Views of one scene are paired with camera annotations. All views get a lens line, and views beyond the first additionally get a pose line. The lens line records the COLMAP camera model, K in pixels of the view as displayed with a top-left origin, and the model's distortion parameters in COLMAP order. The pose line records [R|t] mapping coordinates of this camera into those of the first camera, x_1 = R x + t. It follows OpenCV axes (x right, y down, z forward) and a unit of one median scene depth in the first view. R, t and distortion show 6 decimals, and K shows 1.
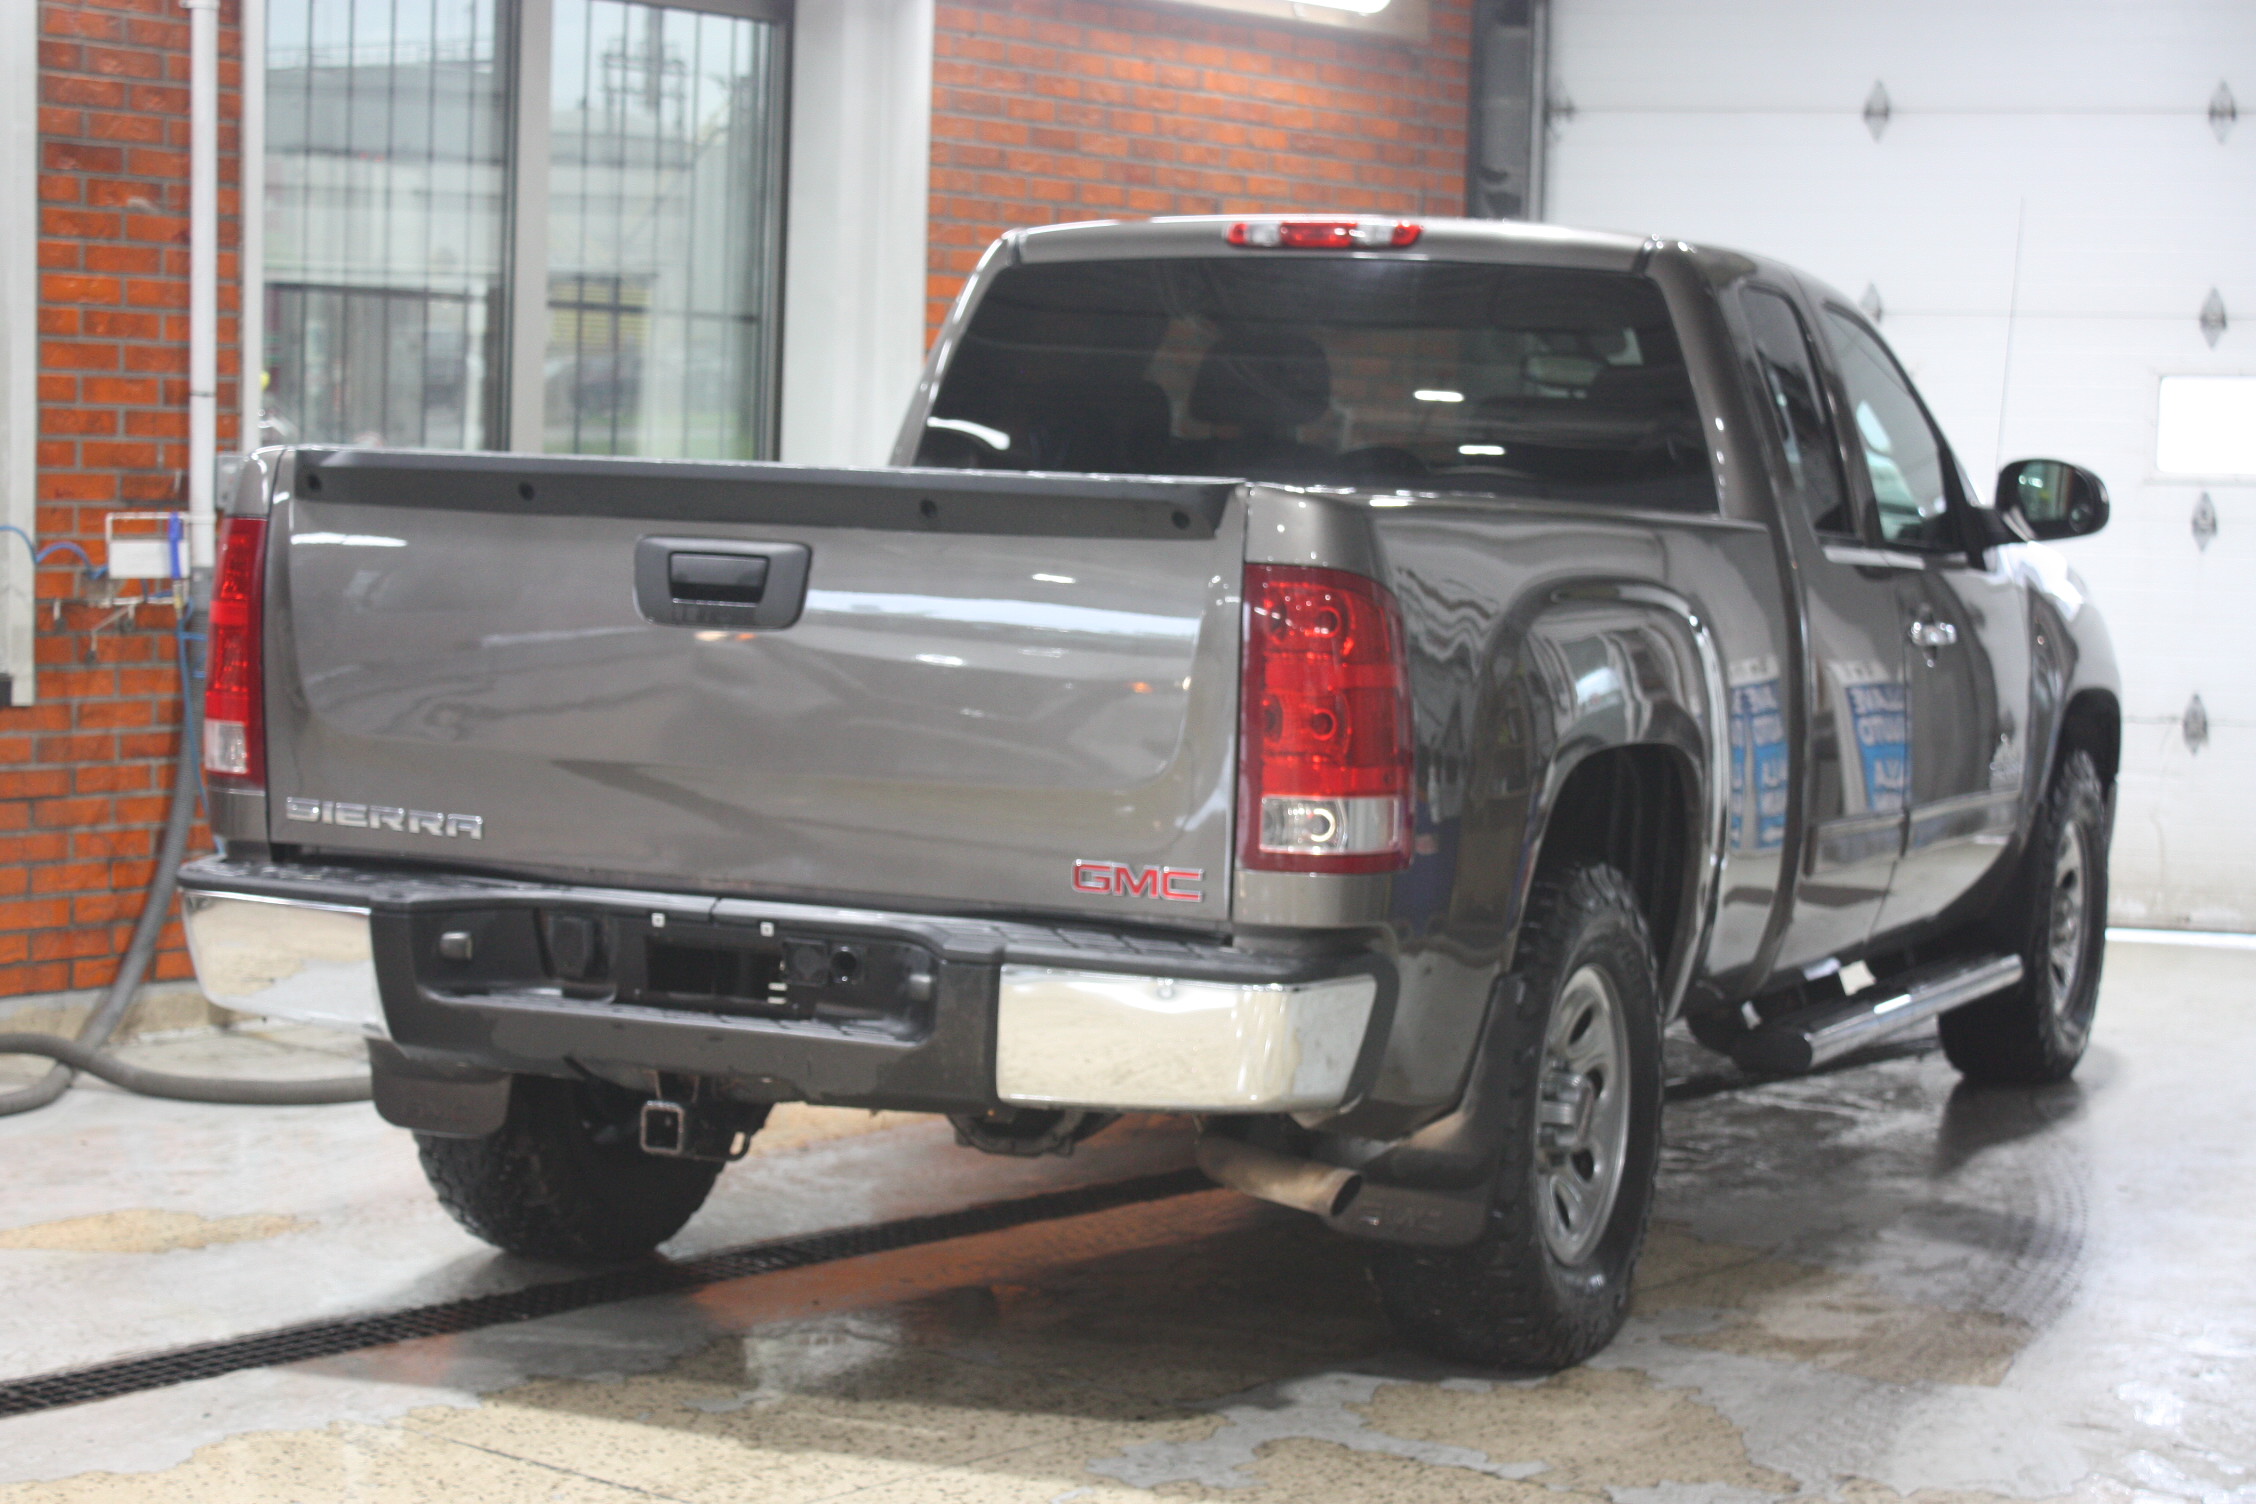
lens RADIAL K [[4157.6, 0, 1118.5], [0, 4157.6, 760.6], [0, 0, 1]] dist [-0.018101, 0.000000]
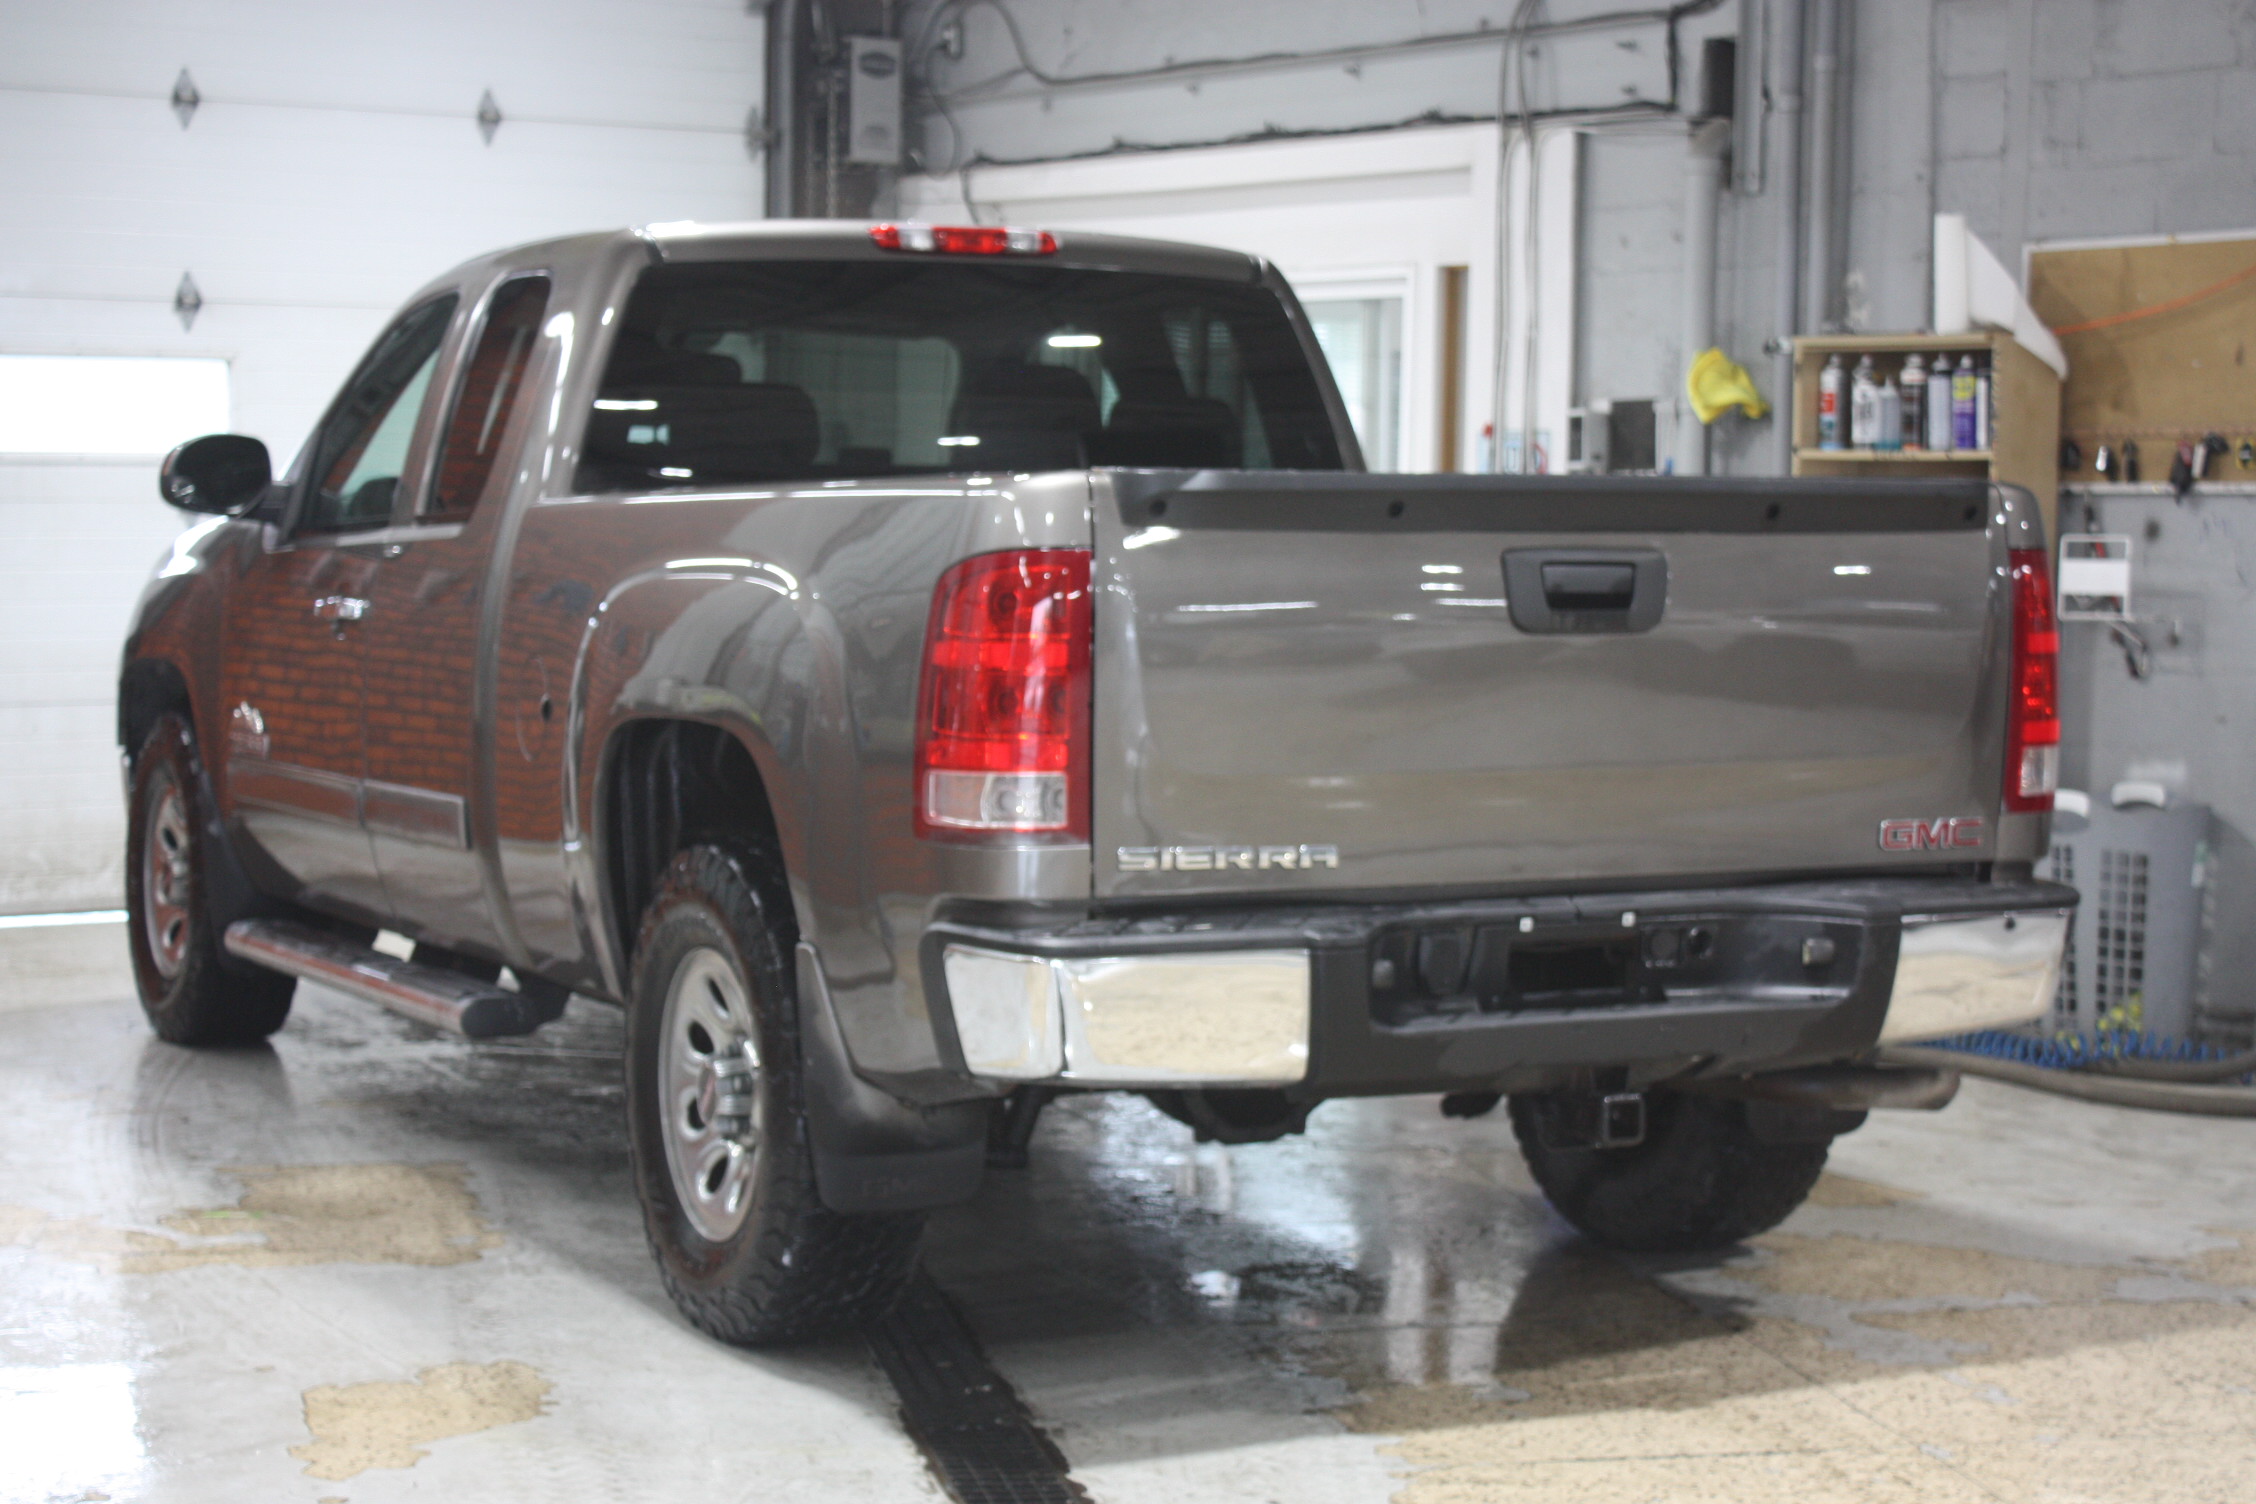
lens RADIAL K [[3986.7, 0, 1126.1], [0, 3986.7, 737.7], [0, 0, 1]] dist [0.044391, 0.000000]
pose [[0.634661, -0.076035, 0.769041, -0.896243], [0.070146, 0.996708, 0.040655, -0.052593], [-0.769600, 0.028143, 0.637906, 0.437188]]
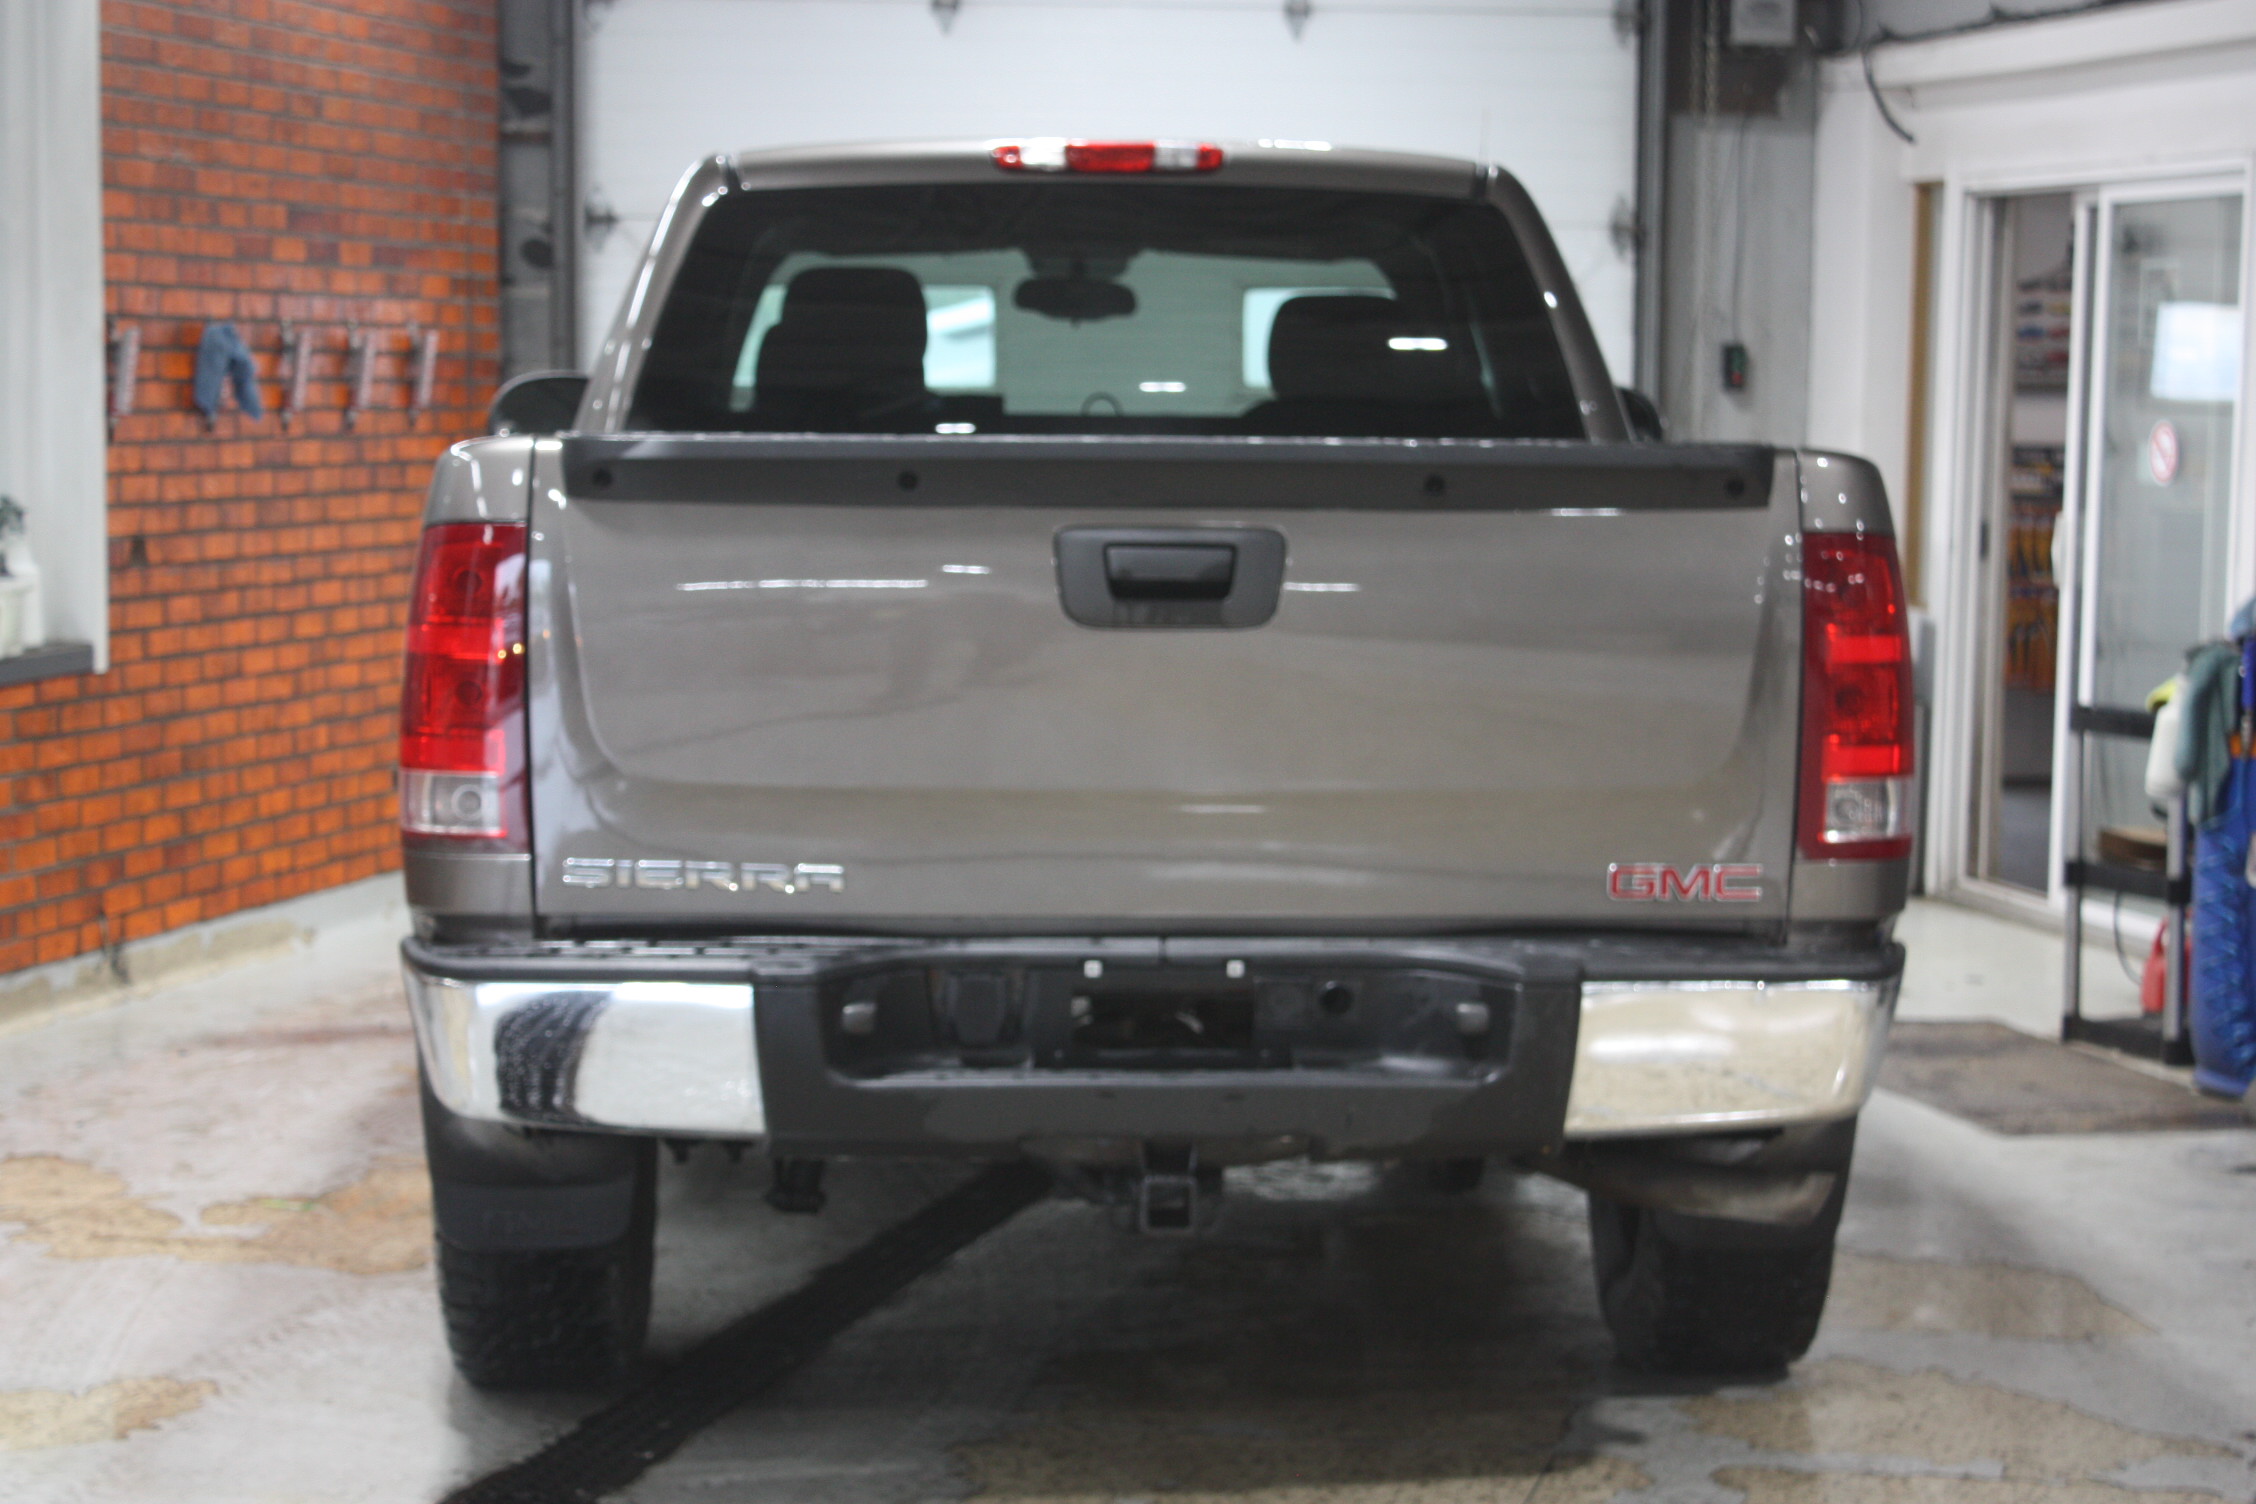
lens RADIAL K [[4606.7, 0, 1136.2], [0, 4606.7, 756.9], [0, 0, 1]] dist [0.035090, 0.000000]
pose [[0.897982, -0.061715, 0.435682, -0.504855], [0.055169, 0.998094, 0.027672, -0.031132], [-0.436559, -0.000813, 0.899675, 0.125955]]
